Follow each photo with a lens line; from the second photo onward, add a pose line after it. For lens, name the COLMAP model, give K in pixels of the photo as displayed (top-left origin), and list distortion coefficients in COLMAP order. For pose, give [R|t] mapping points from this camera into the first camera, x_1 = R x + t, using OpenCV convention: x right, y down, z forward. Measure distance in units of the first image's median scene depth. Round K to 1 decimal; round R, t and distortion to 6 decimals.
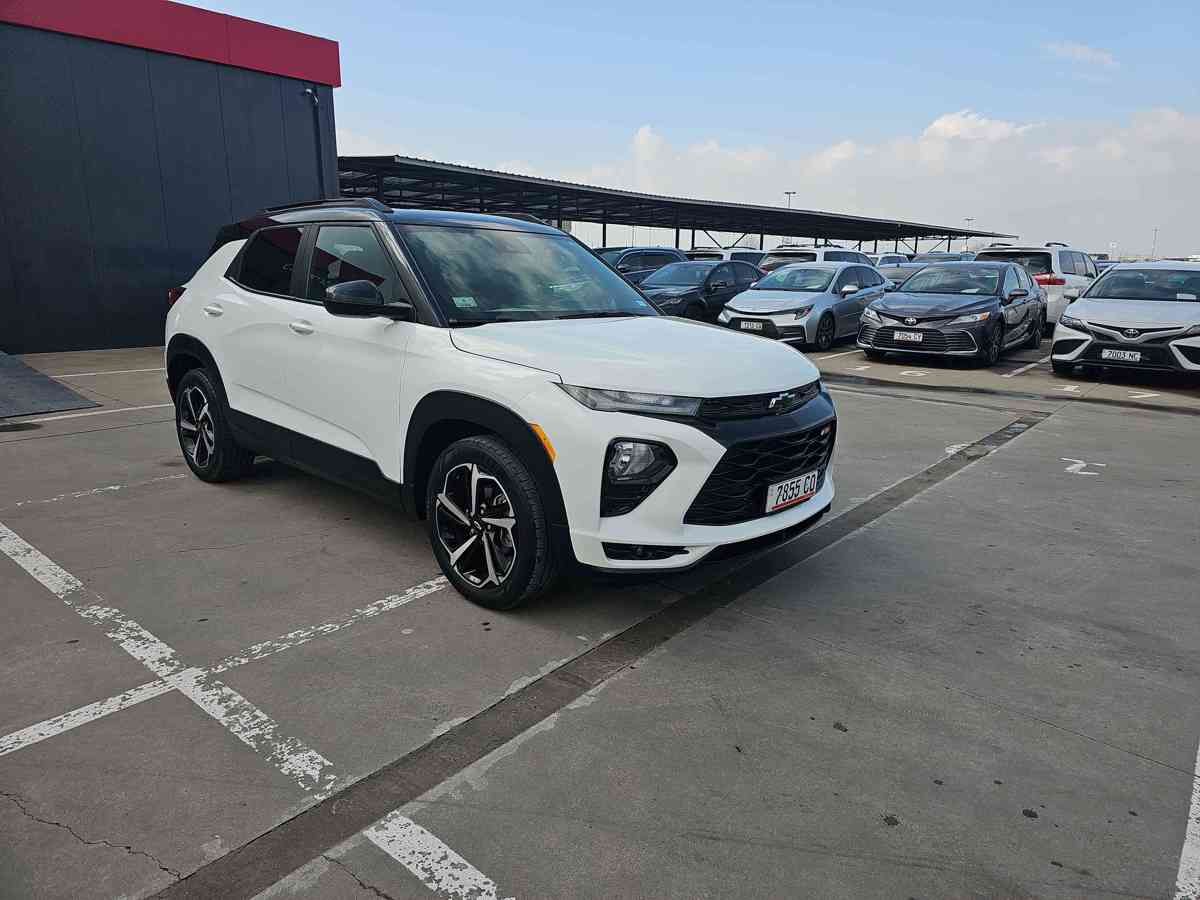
lens RADIAL K [[777.6, 0, 598.6], [0, 777.6, 421.4], [0, 0, 1]] dist [0.075987, -0.069645]
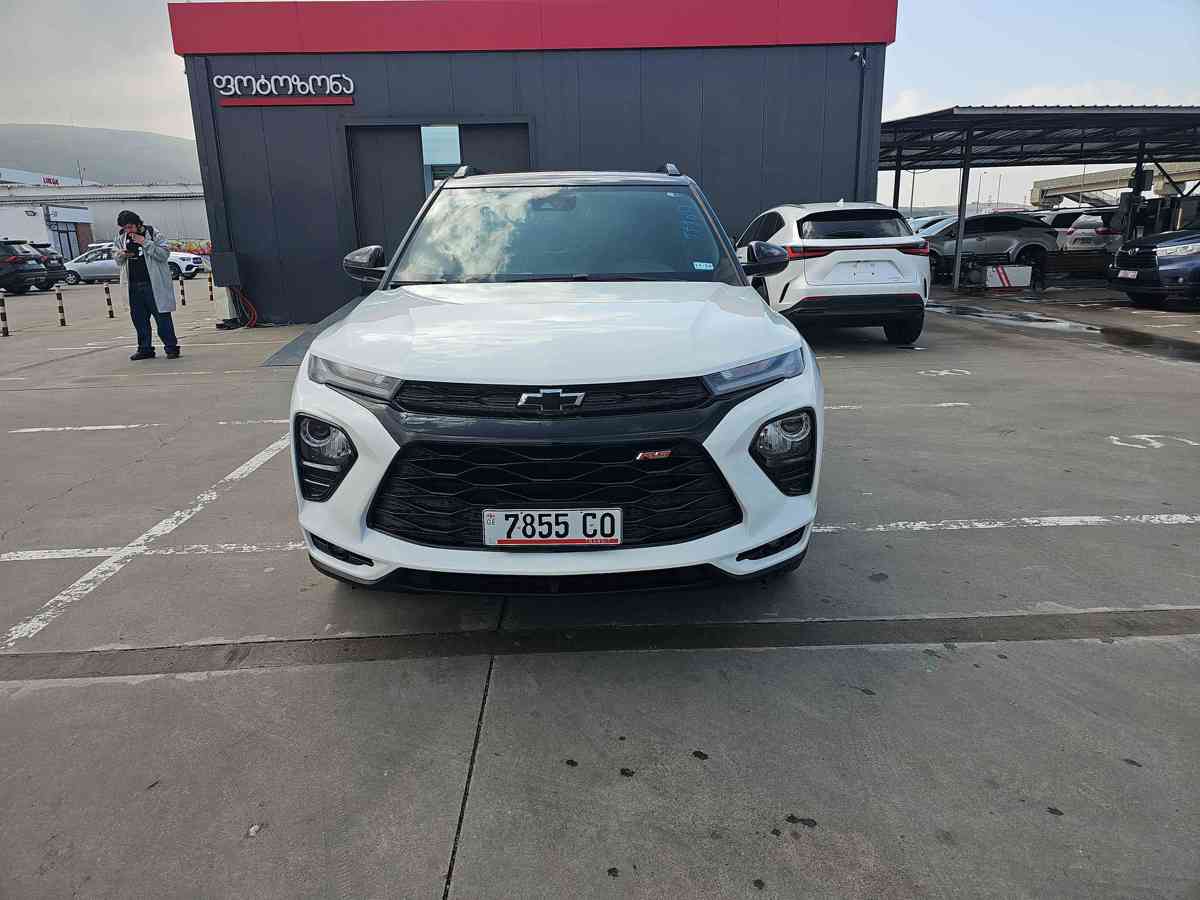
lens RADIAL K [[777.6, 0, 598.6], [0, 777.6, 421.4], [0, 0, 1]] dist [0.075987, -0.069645]
pose [[0.678064, 0.132339, -0.722991, 0.793290], [-0.111256, 0.990803, 0.077018, -0.066822], [0.726534, 0.028214, 0.686551, 0.557303]]
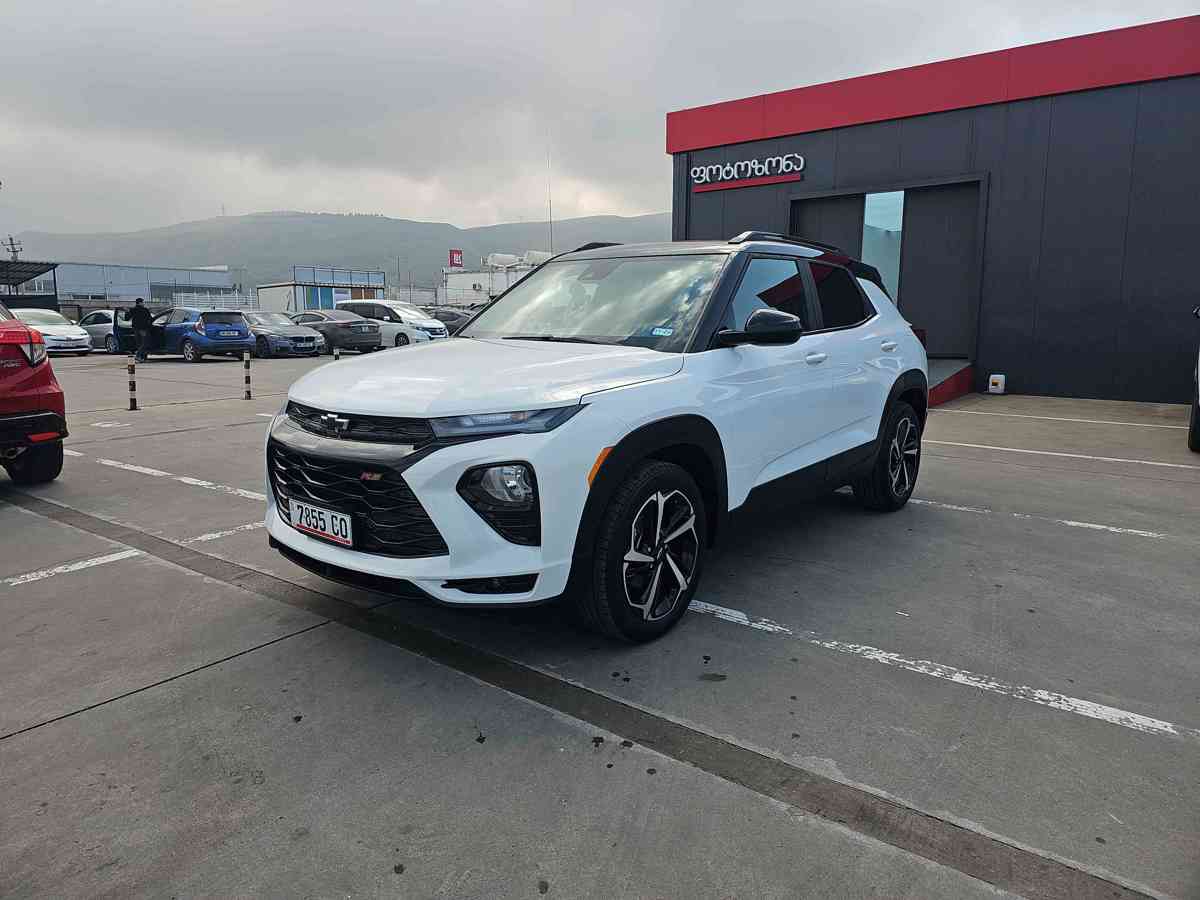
lens RADIAL K [[777.6, 0, 598.6], [0, 777.6, 421.4], [0, 0, 1]] dist [0.075987, -0.069645]
pose [[0.062050, 0.119478, -0.990896, 1.187271], [-0.194509, 0.975221, 0.105408, -0.188492], [0.978936, 0.186197, 0.083752, 1.250058]]
